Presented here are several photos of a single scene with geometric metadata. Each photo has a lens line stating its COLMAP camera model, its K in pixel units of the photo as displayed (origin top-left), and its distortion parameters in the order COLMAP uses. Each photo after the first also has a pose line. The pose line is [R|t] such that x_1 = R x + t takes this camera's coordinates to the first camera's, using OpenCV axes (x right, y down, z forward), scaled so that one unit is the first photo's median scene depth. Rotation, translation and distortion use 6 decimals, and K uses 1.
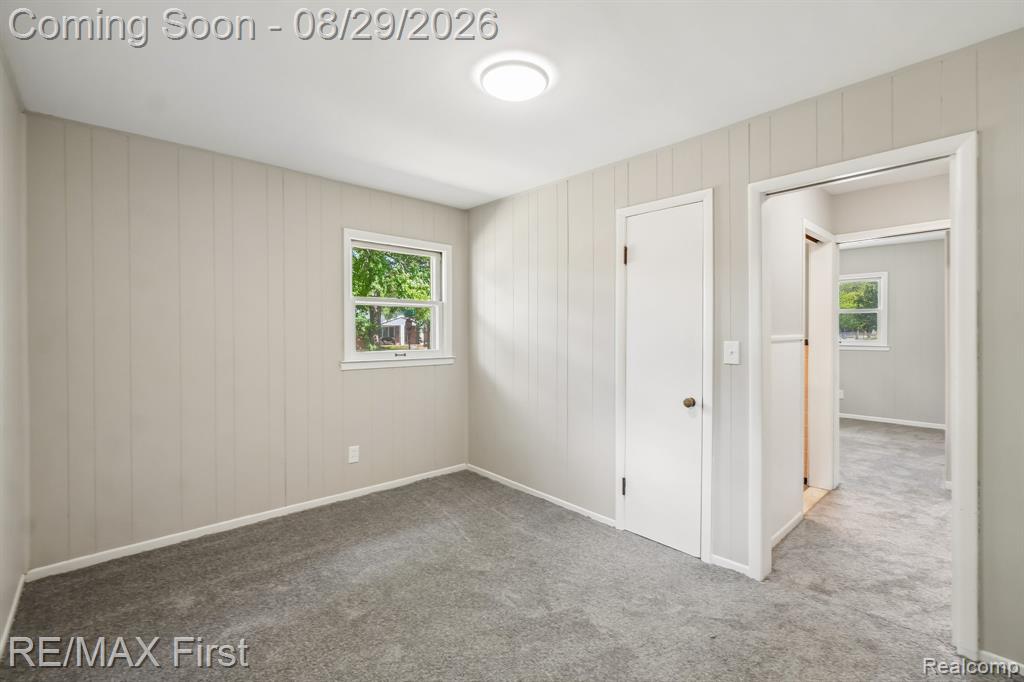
lens RADIAL K [[443.6, 0, 514.8], [0, 443.6, 331.9], [0, 0, 1]] dist [-0.007890, 0.000703]
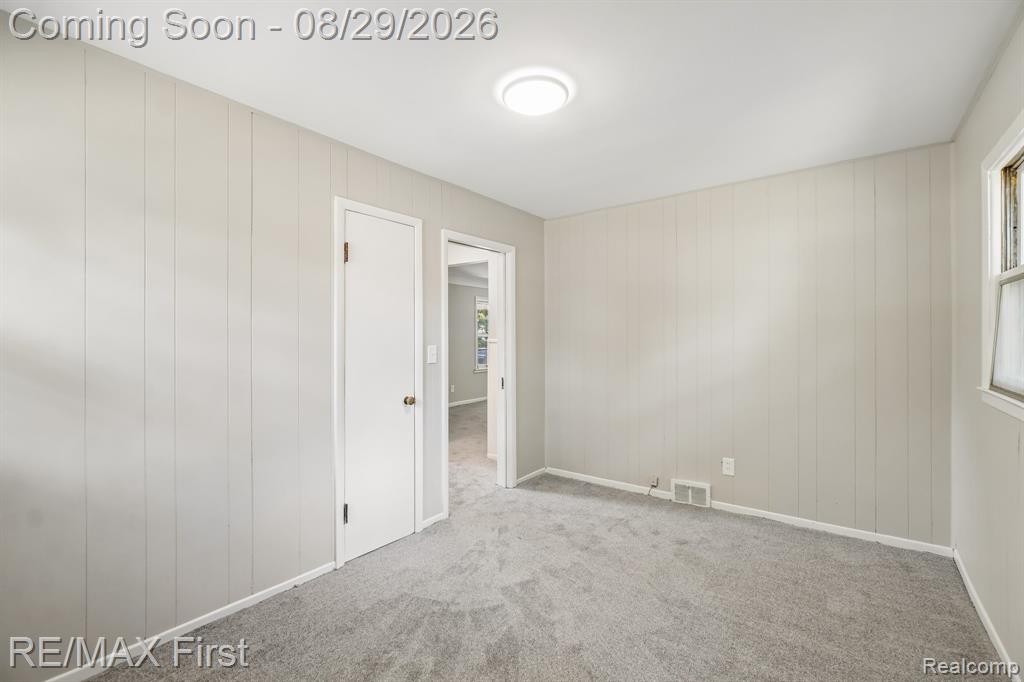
lens RADIAL K [[443.6, 0, 514.8], [0, 443.6, 331.9], [0, 0, 1]] dist [-0.007890, 0.000703]
pose [[-0.170326, 0.006449, 0.985367, -0.716920], [-0.003213, 0.999970, -0.007100, -0.009220], [-0.985383, -0.004375, -0.170300, 0.860067]]
